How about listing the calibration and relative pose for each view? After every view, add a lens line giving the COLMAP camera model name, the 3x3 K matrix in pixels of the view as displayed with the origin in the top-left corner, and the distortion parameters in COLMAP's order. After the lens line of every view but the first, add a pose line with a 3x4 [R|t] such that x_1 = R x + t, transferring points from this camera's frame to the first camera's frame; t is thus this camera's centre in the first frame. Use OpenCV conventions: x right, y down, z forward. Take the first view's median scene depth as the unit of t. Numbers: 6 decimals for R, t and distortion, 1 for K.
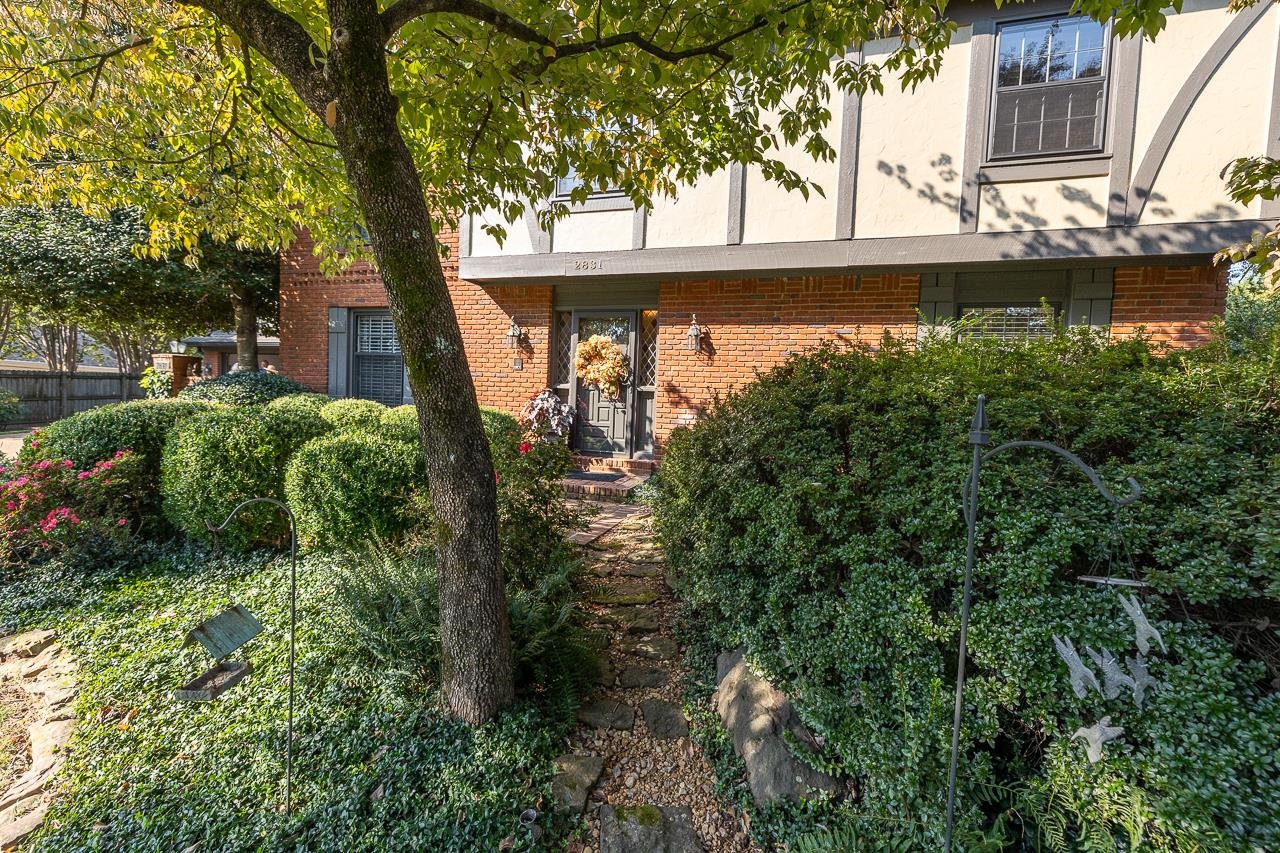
lens RADIAL K [[554.8, 0, 640.0], [0, 554.8, 426.5], [0, 0, 1]] dist [0.013062, -0.007323]
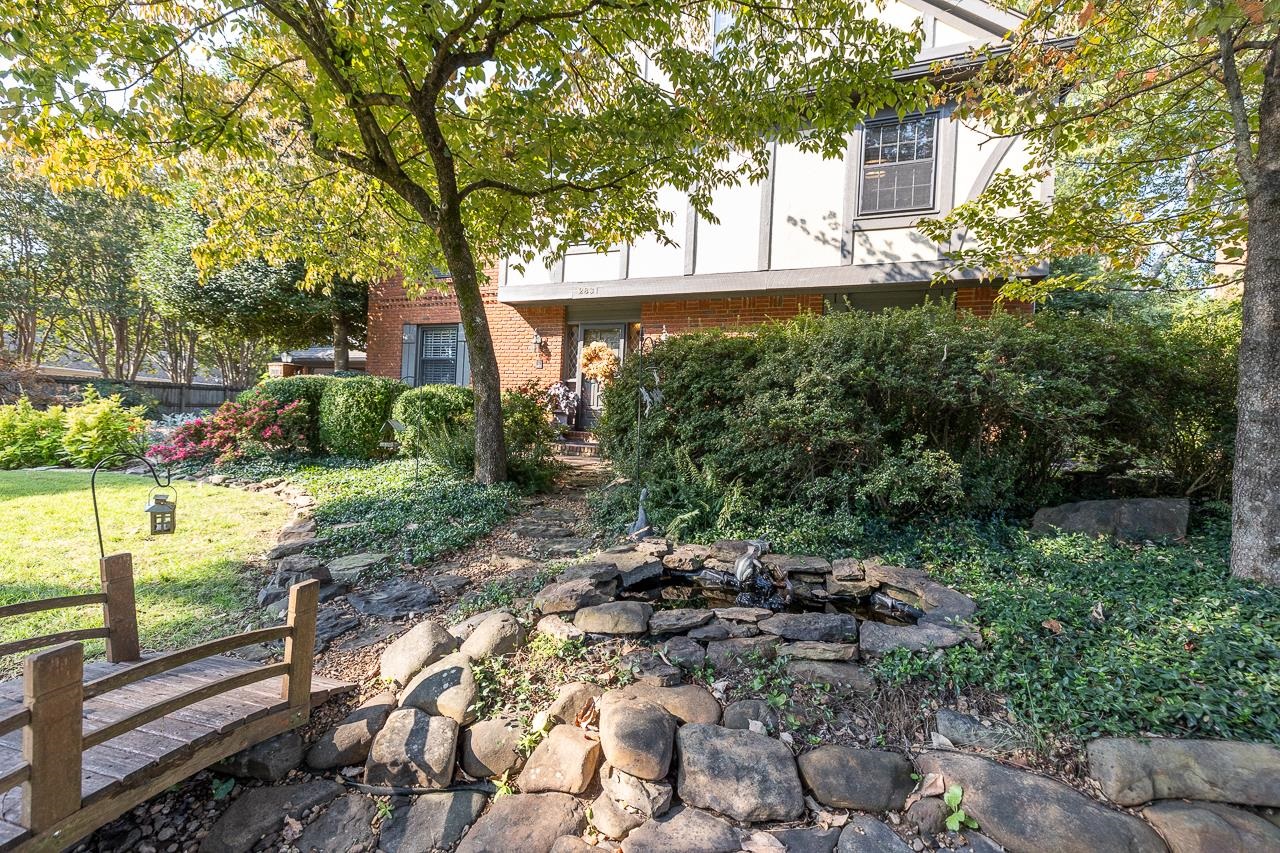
lens RADIAL K [[542.4, 0, 640.0], [0, 542.4, 426.5], [0, 0, 1]] dist [0.000969, -0.000313]
pose [[0.997701, 0.006685, -0.067446, 0.152991], [-0.009486, 0.999102, -0.041291, 0.122095], [0.067109, 0.041836, 0.996868, -0.388205]]
